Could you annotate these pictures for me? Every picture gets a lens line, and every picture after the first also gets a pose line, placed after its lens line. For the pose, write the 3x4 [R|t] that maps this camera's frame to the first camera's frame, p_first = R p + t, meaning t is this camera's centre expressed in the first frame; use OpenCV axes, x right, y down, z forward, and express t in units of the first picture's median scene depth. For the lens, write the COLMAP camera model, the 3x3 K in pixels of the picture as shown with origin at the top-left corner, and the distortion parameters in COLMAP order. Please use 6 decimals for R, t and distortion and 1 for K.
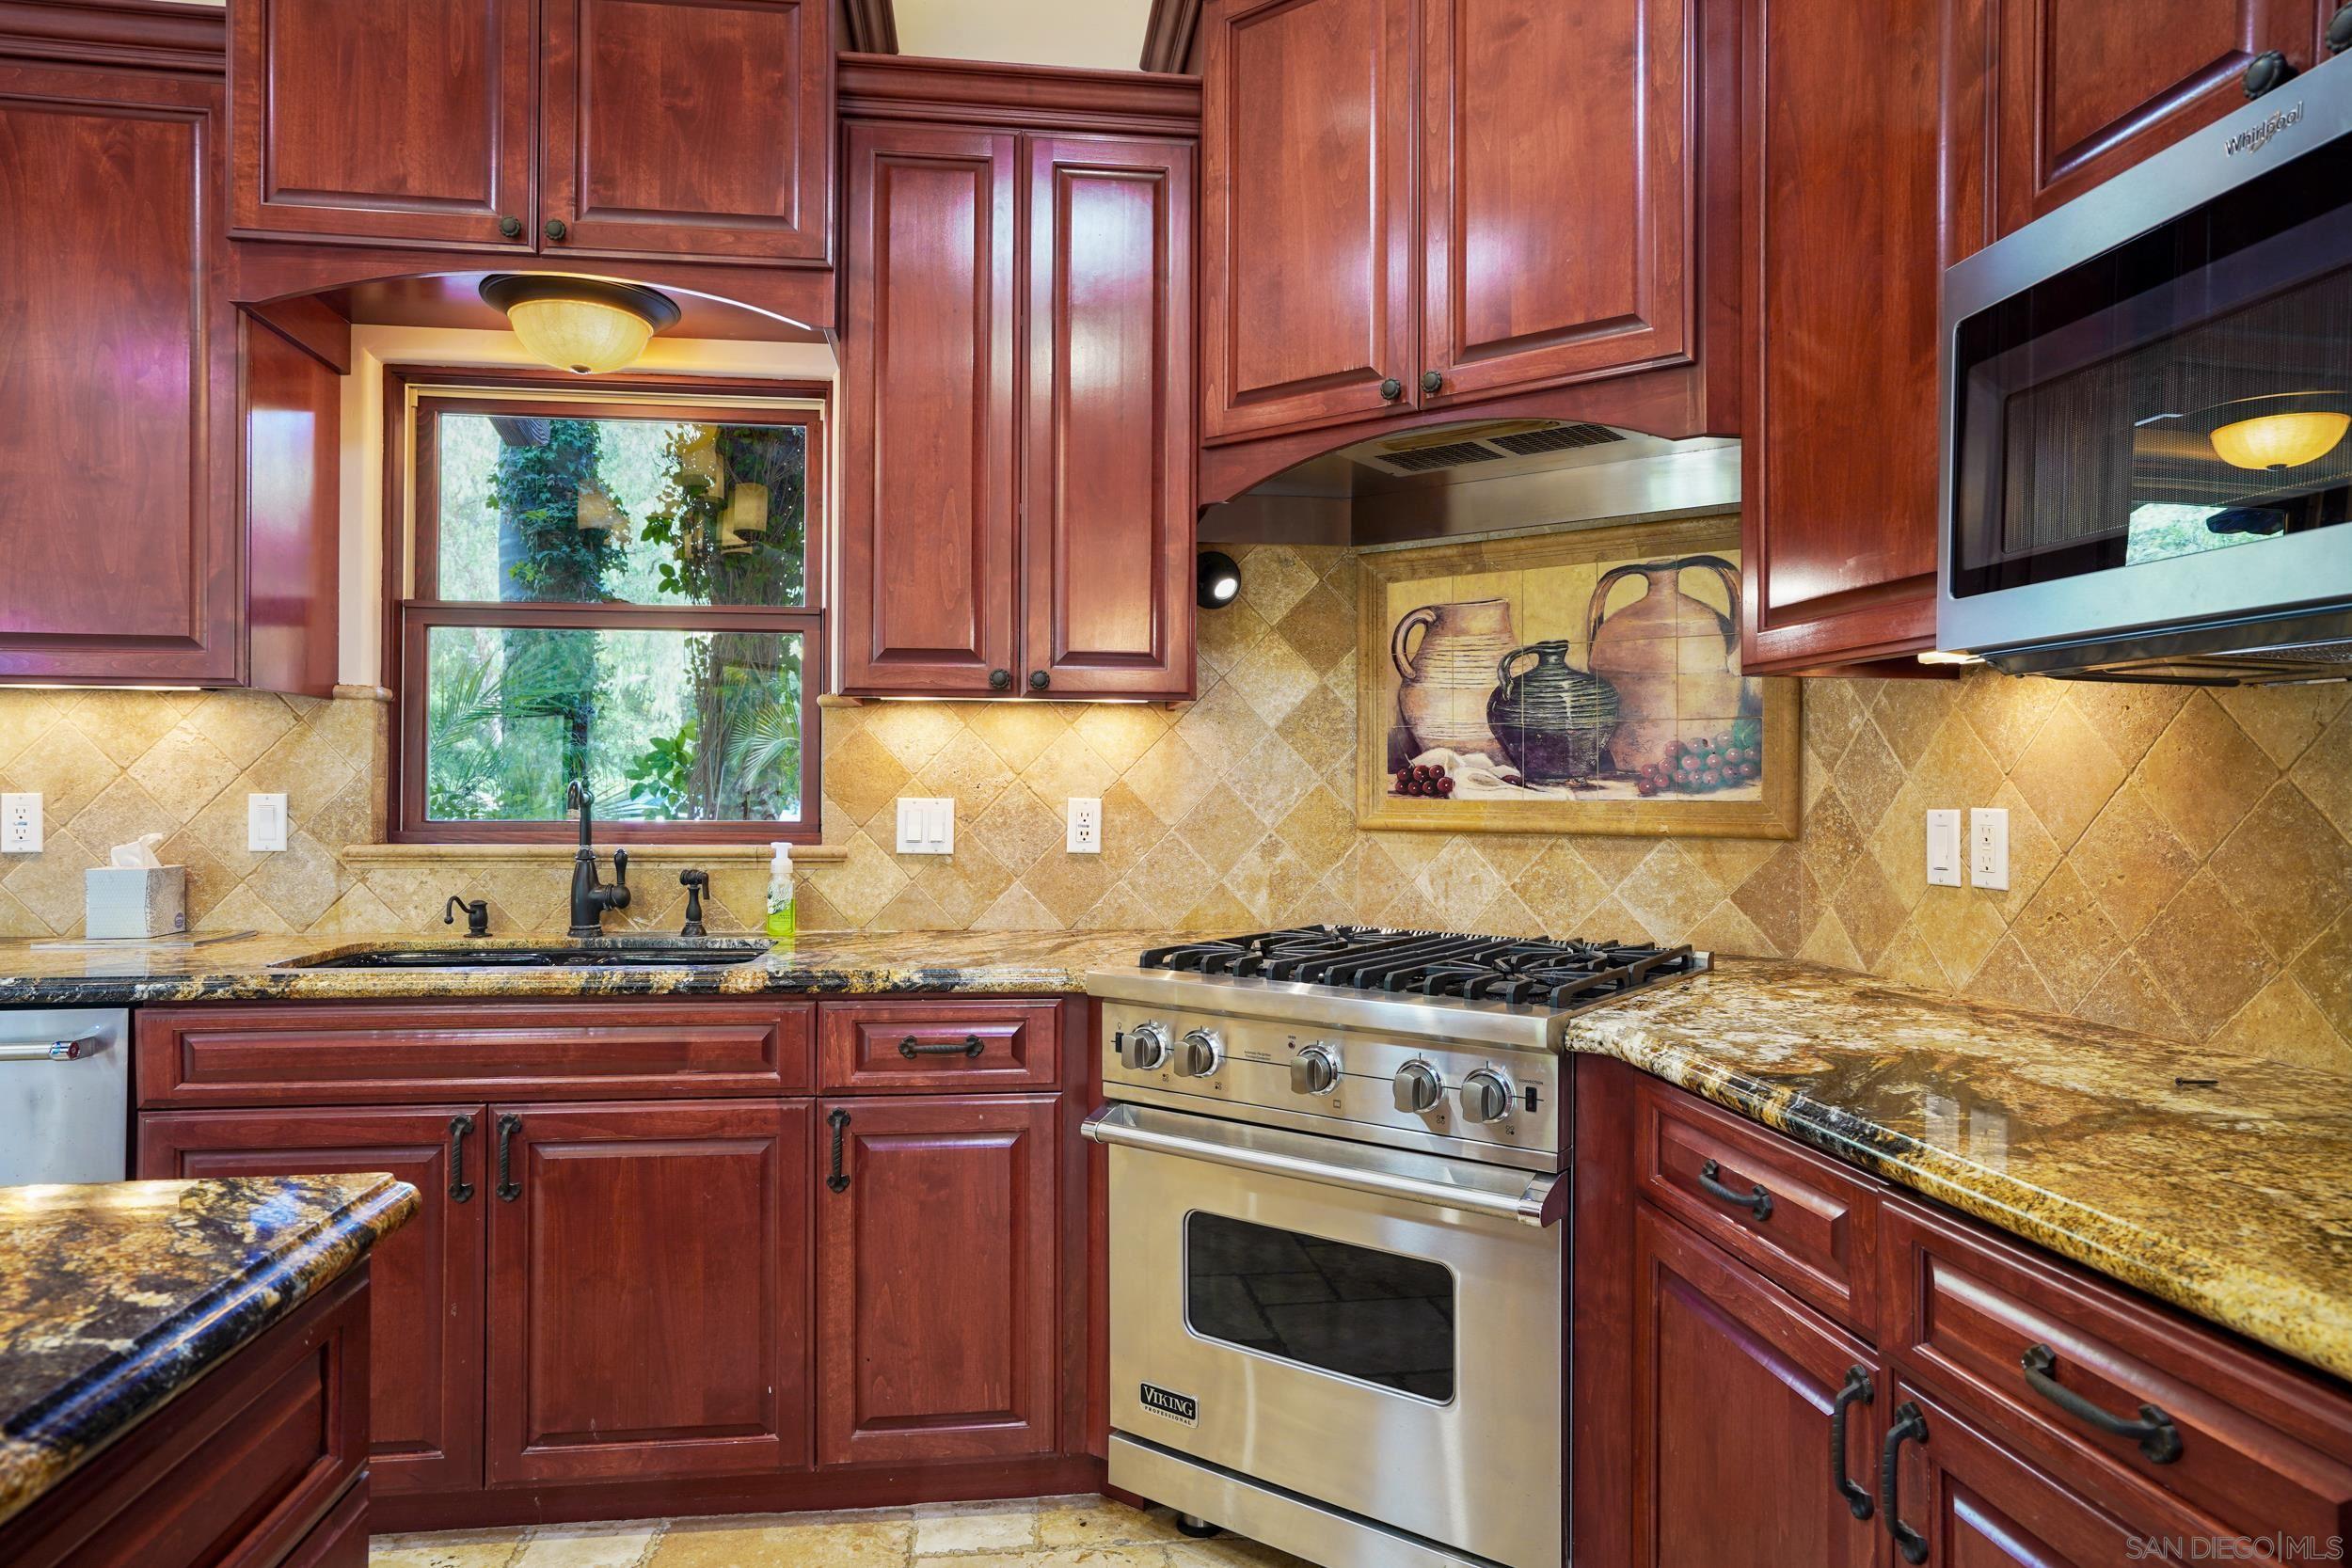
lens RADIAL K [[1405.7, 0, 1175.9], [0, 1405.7, 789.3], [0, 0, 1]] dist [-0.004022, 0.004662]
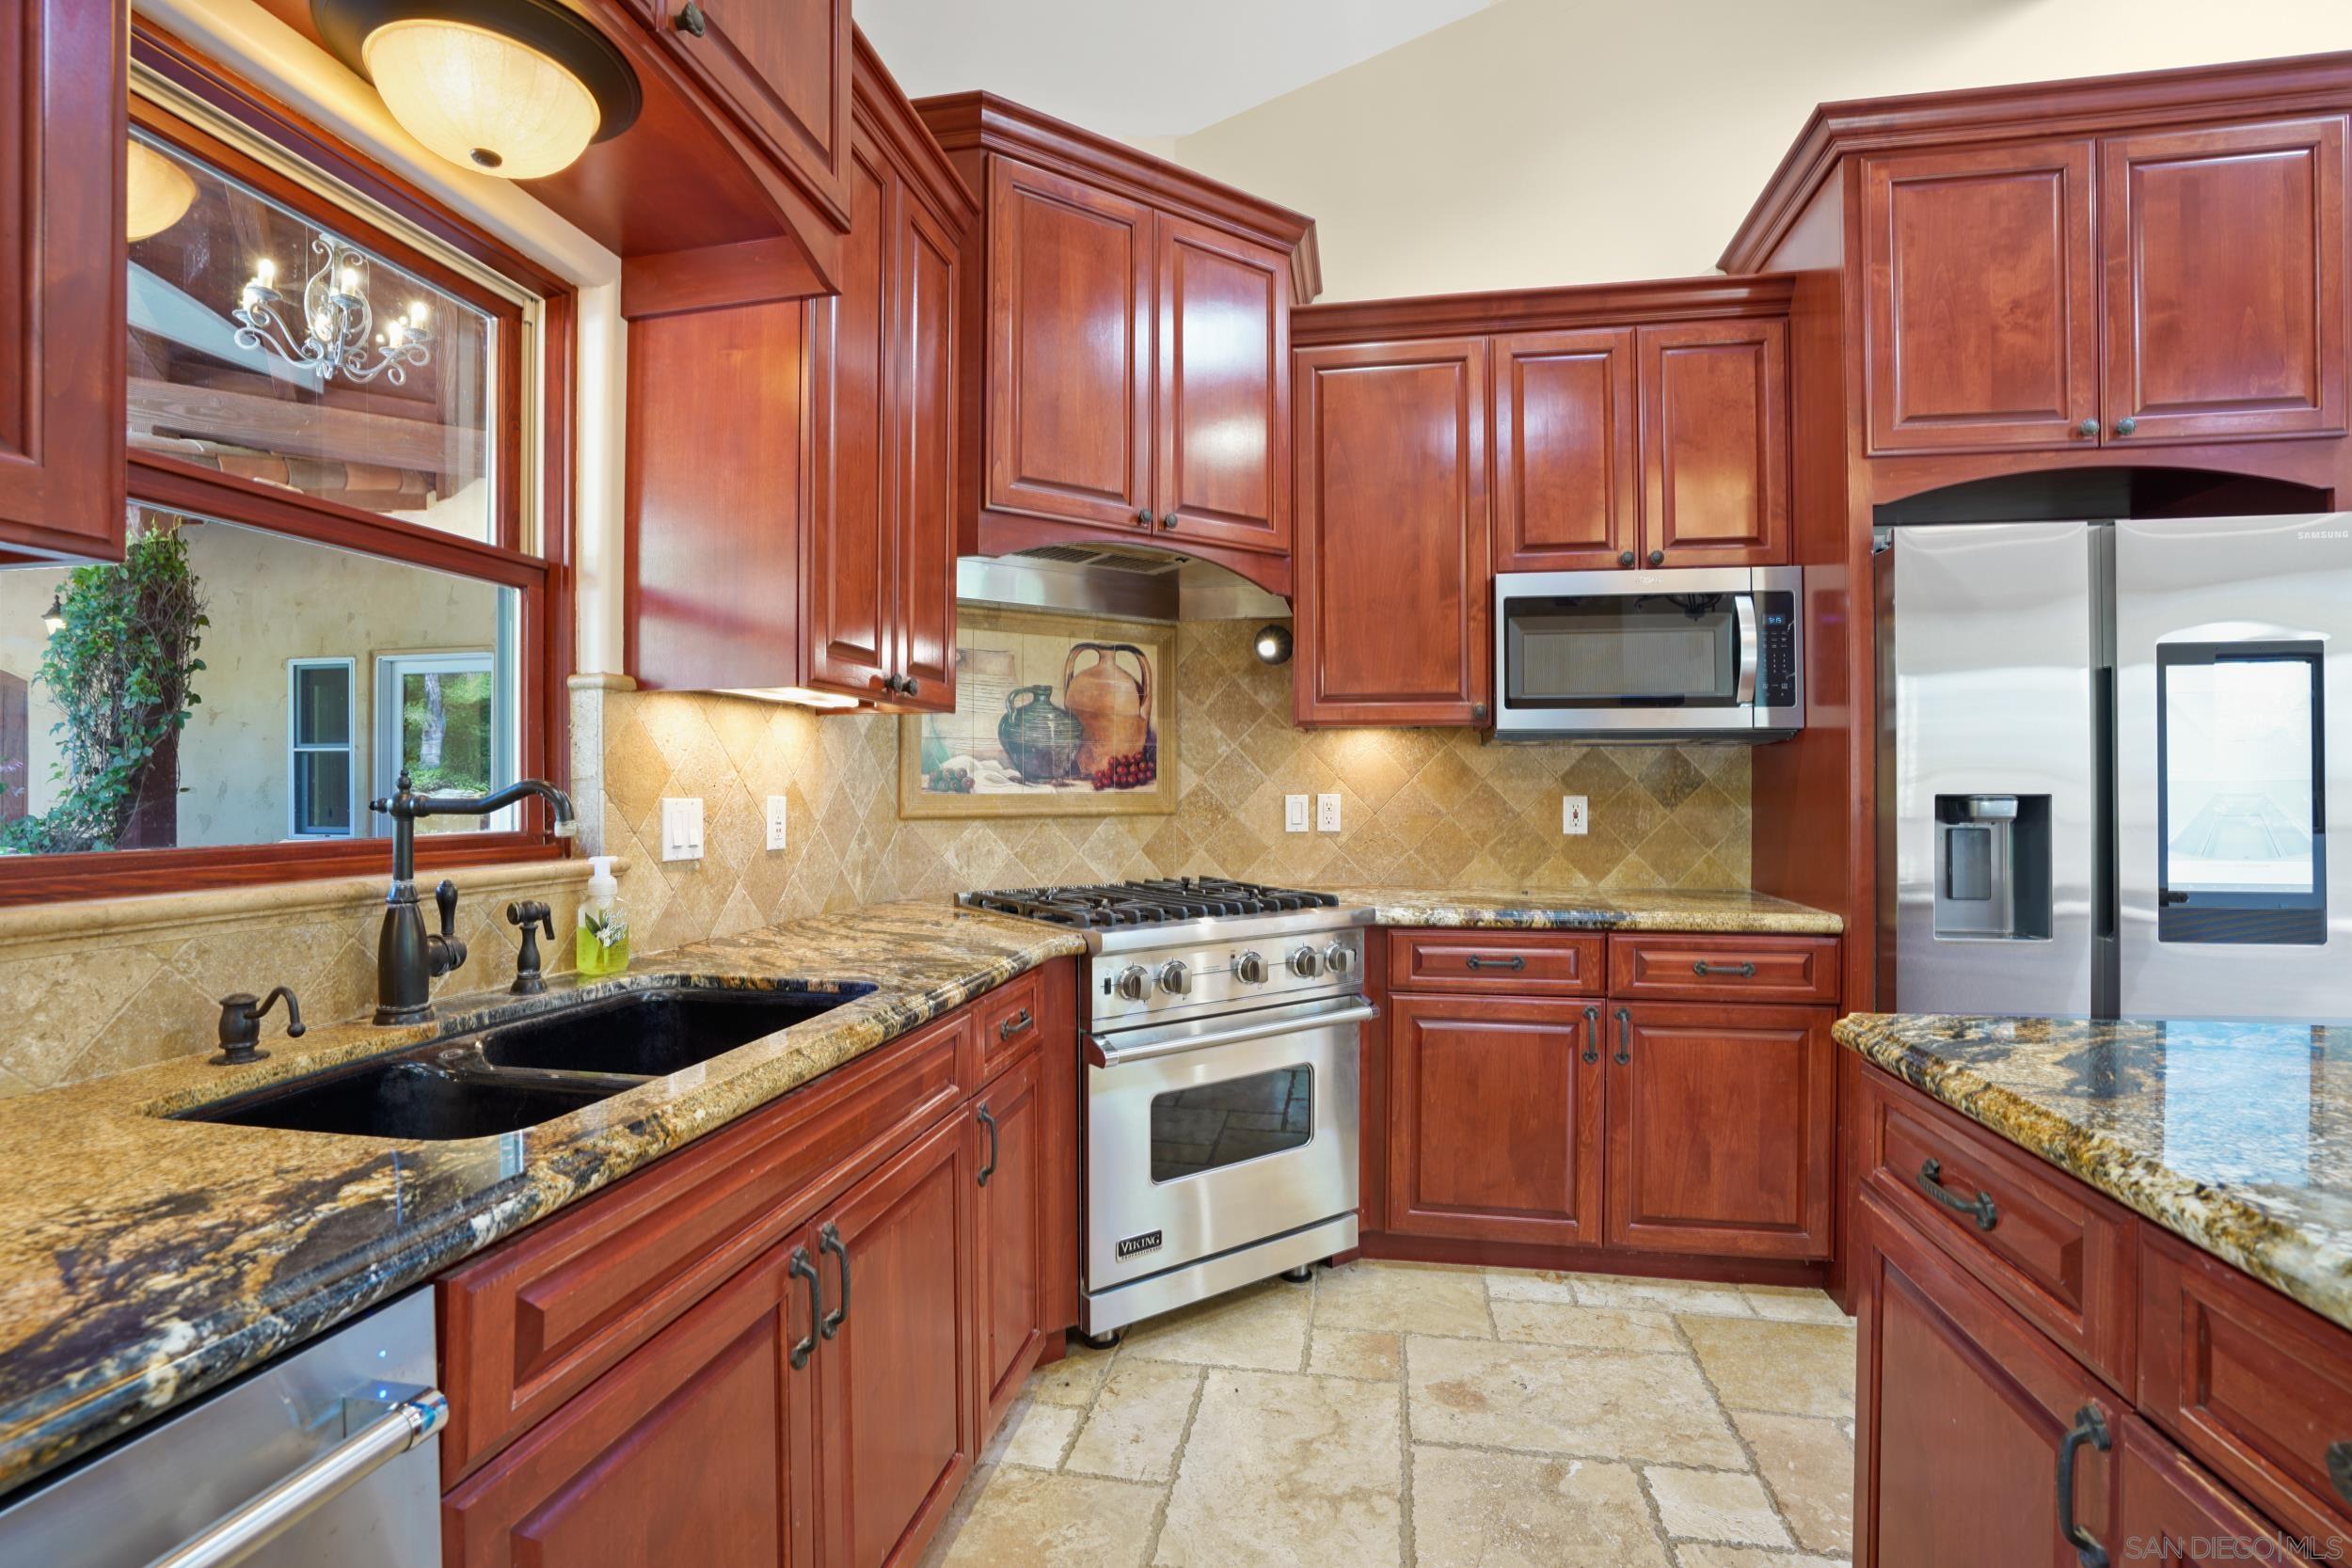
lens RADIAL K [[1084.0, 0, 1169.8], [0, 1084.0, 782.7], [0, 0, 1]] dist [-0.050713, 0.017167]
pose [[0.310986, -0.000472, 0.950415, -0.796693], [0.001446, 0.999999, 0.000024, -0.003491], [-0.950414, 0.001367, 0.310986, 0.536392]]
